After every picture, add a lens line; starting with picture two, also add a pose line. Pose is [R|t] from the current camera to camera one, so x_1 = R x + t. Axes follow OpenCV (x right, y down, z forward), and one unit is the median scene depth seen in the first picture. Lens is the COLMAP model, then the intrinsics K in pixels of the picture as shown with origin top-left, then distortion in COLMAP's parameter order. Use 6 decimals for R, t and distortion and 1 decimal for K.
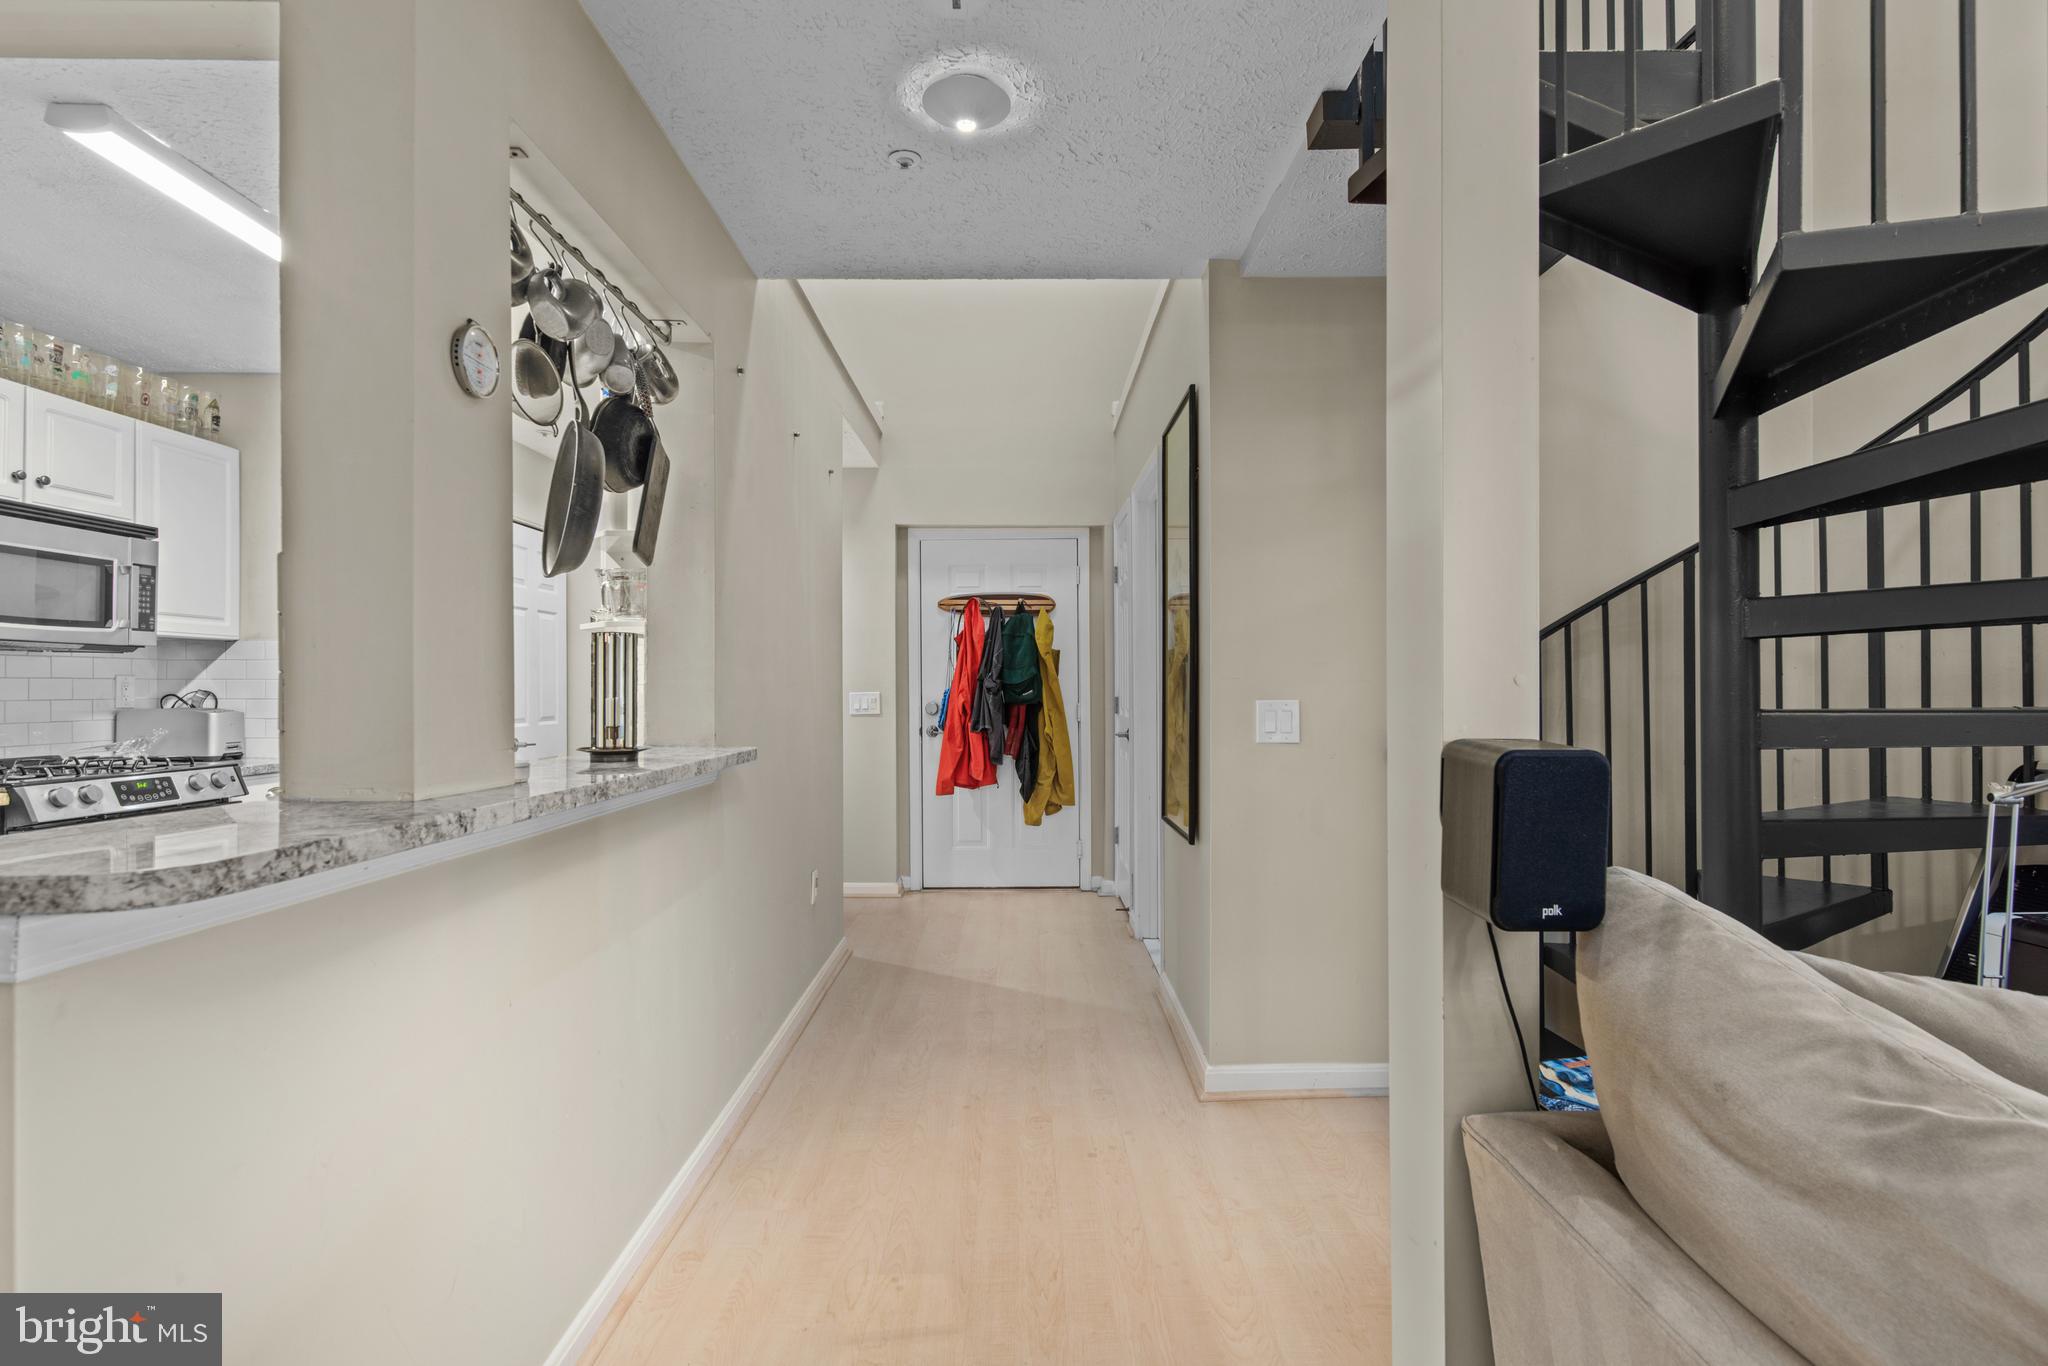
lens RADIAL K [[960.5, 0, 1033.4], [0, 960.5, 692.8], [0, 0, 1]] dist [-0.000950, -0.002860]
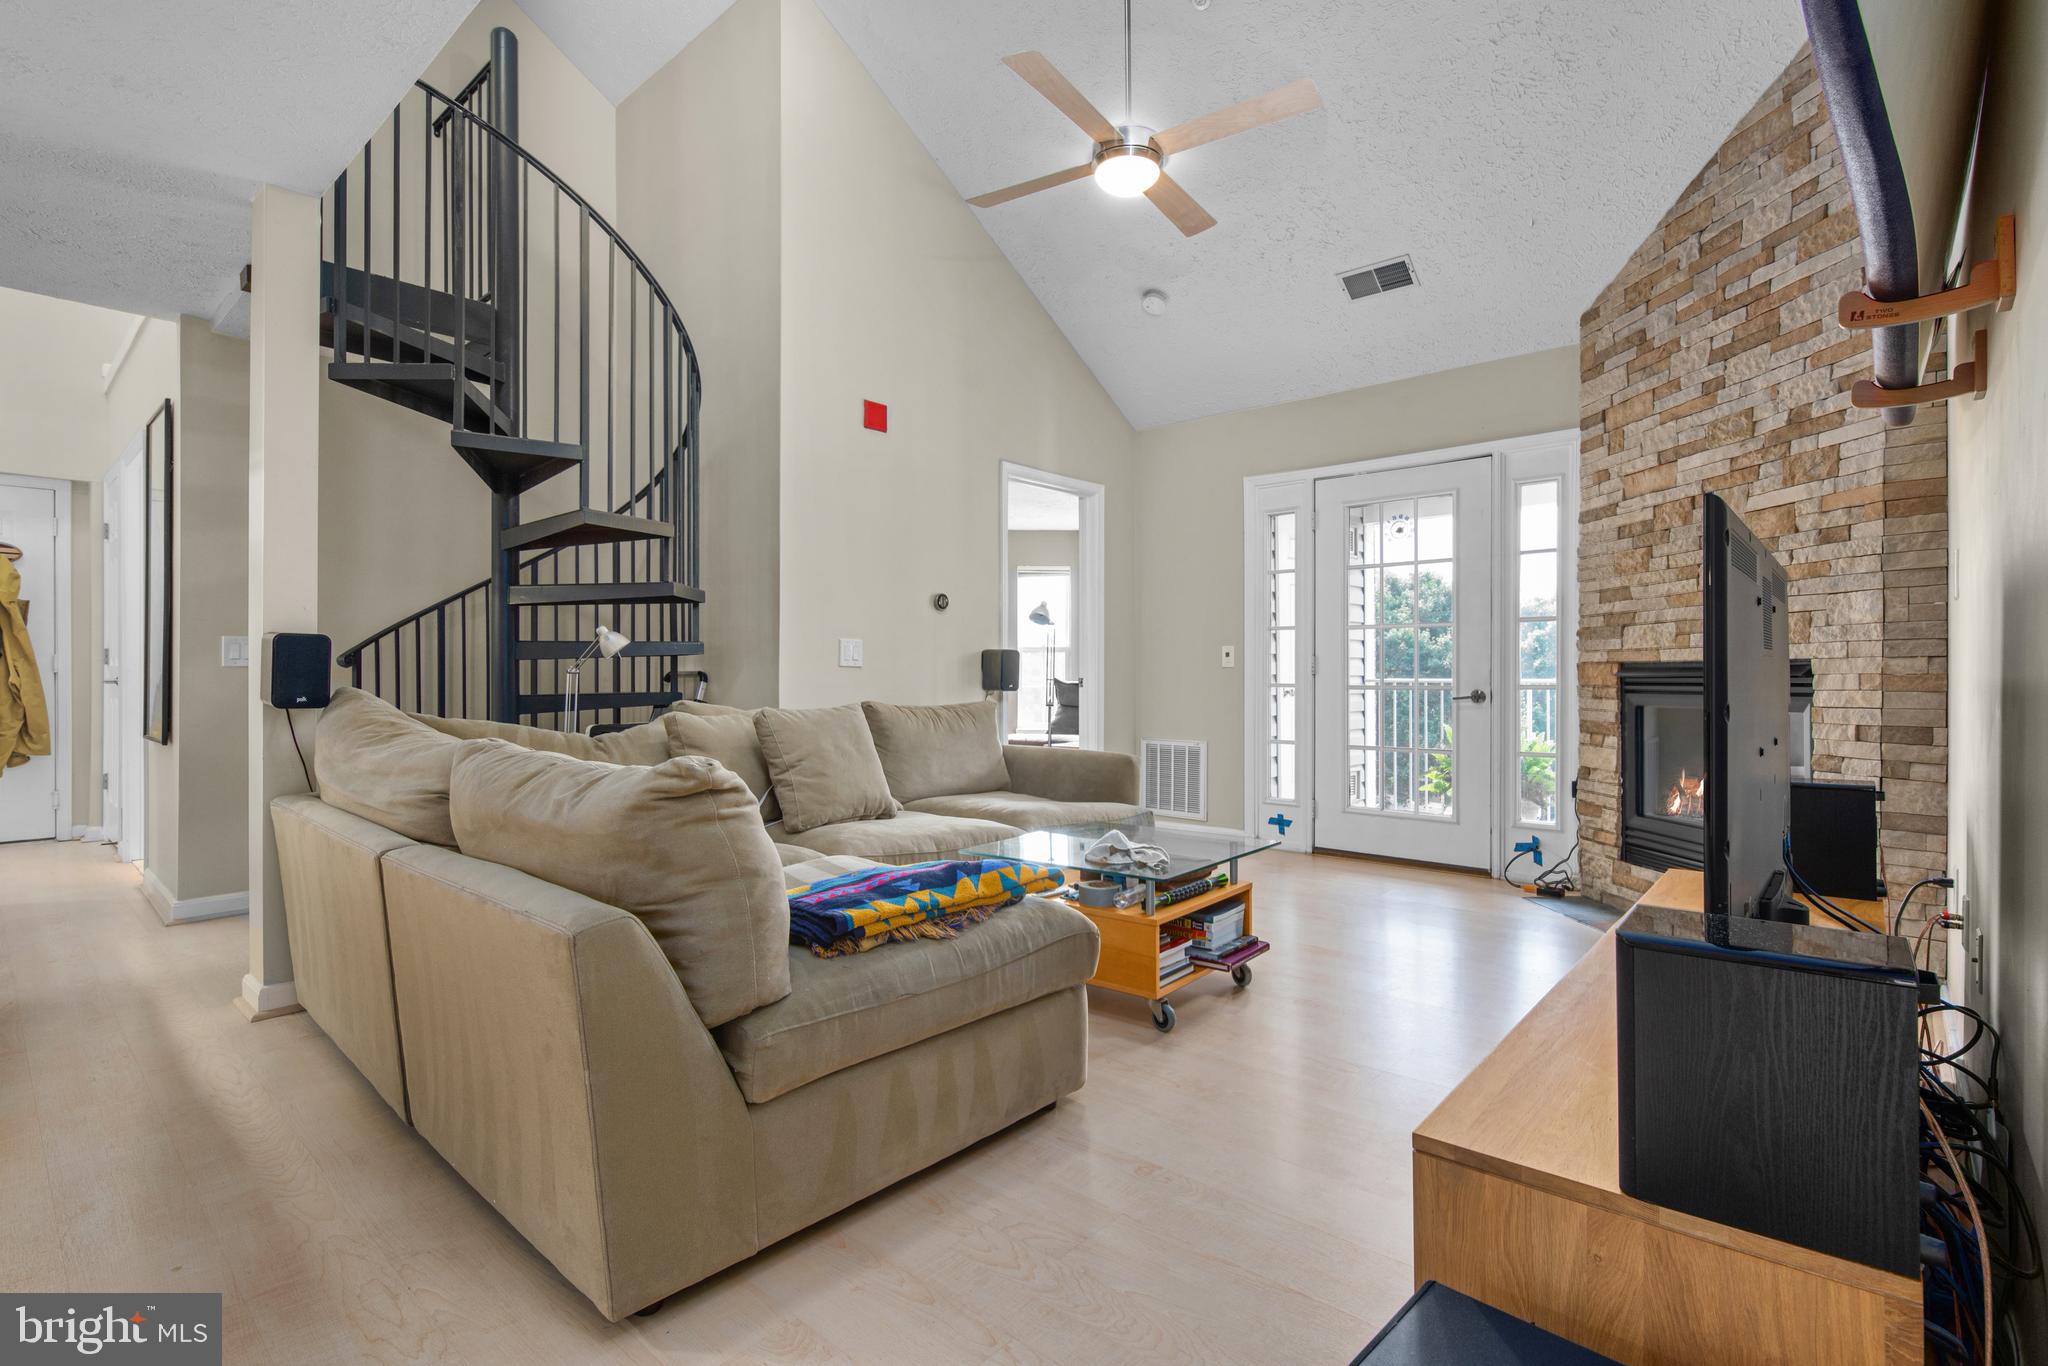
lens RADIAL K [[1031.1, 0, 1022.5], [0, 1031.1, 684.8], [0, 0, 1]] dist [0.001650, 0.000976]
pose [[0.704549, 0.003862, 0.709645, -0.007955], [-0.004842, 0.999988, -0.000635, 0.041689], [-0.709639, -0.002989, 0.704559, -0.517204]]
